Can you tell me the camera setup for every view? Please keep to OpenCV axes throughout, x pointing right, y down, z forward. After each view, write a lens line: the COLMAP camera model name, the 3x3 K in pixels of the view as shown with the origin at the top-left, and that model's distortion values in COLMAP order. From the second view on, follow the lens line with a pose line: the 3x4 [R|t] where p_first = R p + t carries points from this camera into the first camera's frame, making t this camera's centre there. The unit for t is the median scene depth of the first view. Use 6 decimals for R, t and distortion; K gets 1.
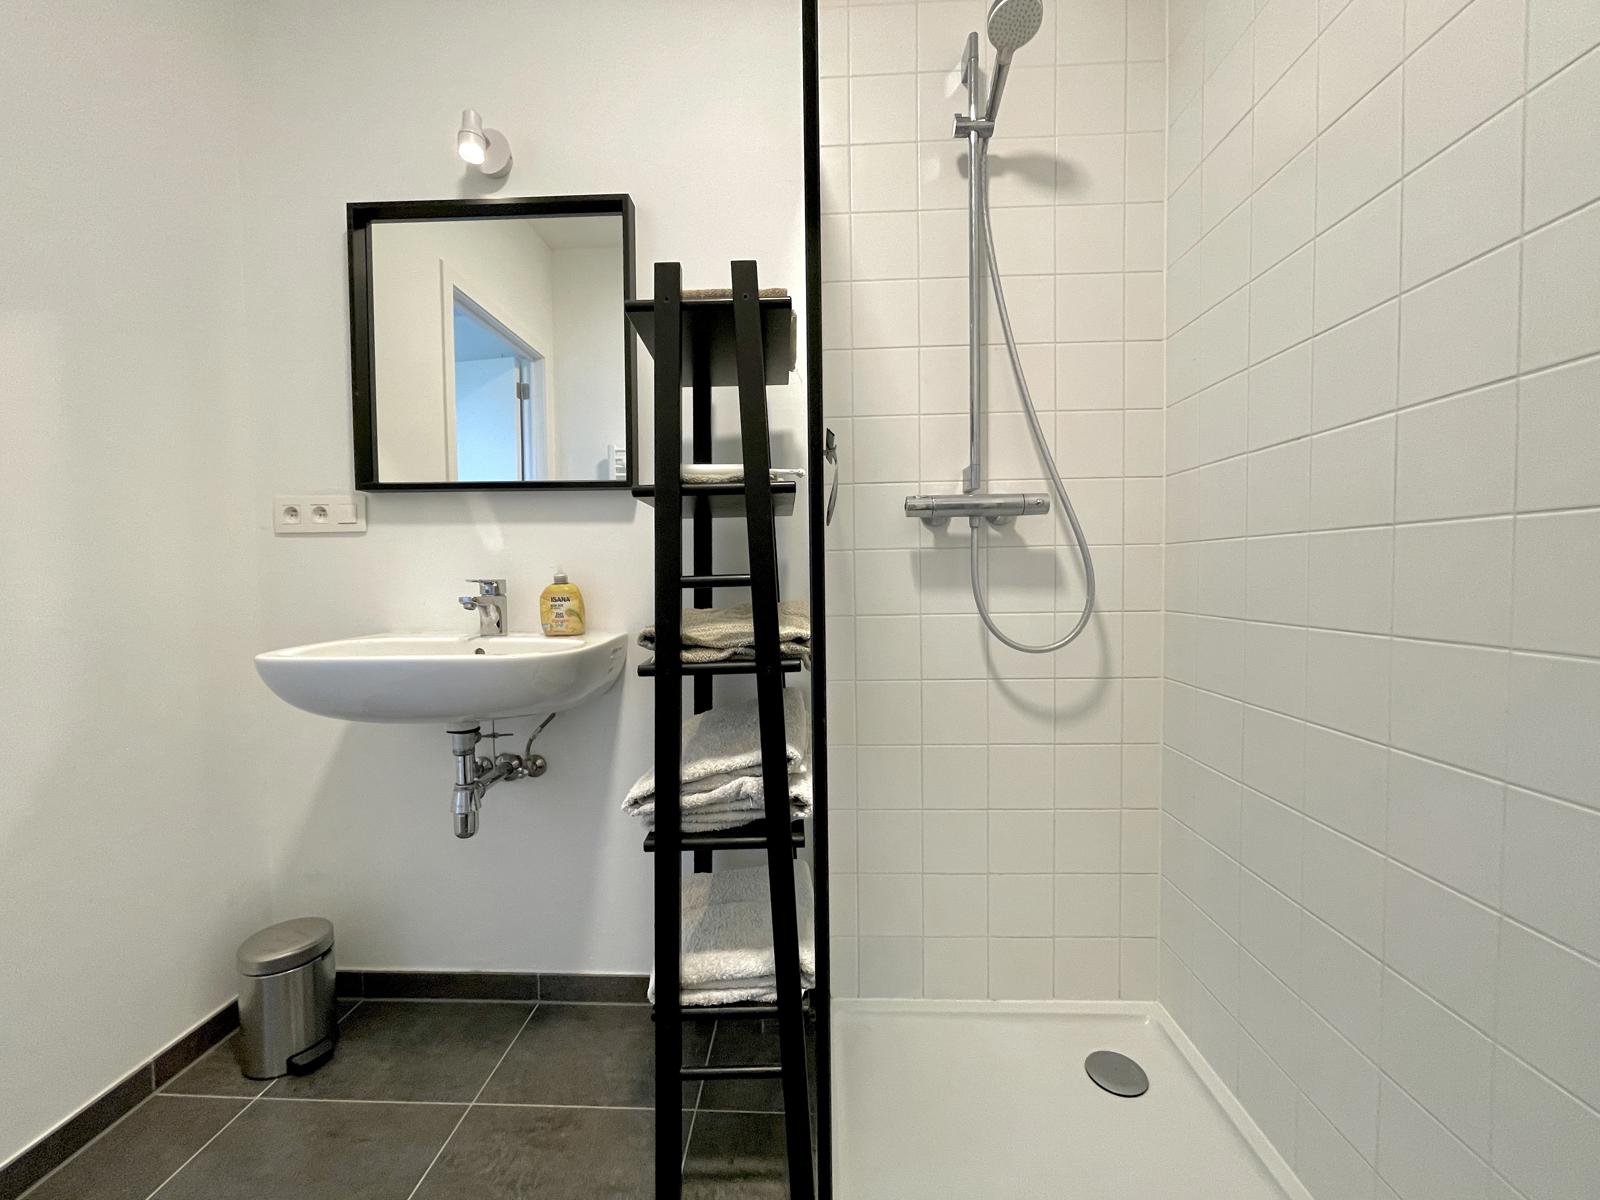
lens RADIAL K [[647.5, 0, 794.6], [0, 647.5, 596.9], [0, 0, 1]] dist [-0.002699, 0.000420]
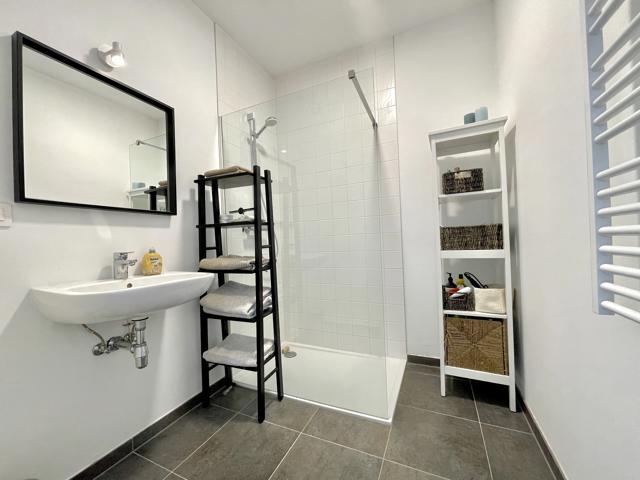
lens RADIAL K [[259.0, 0, 317.8], [0, 259.0, 239.2], [0, 0, 1]] dist [-0.002699, 0.000420]
pose [[0.372982, 0.002508, 0.927835, -1.001714], [0.069988, 0.997071, -0.030829, 0.001492], [-0.925195, 0.076436, 0.371715, 0.076368]]
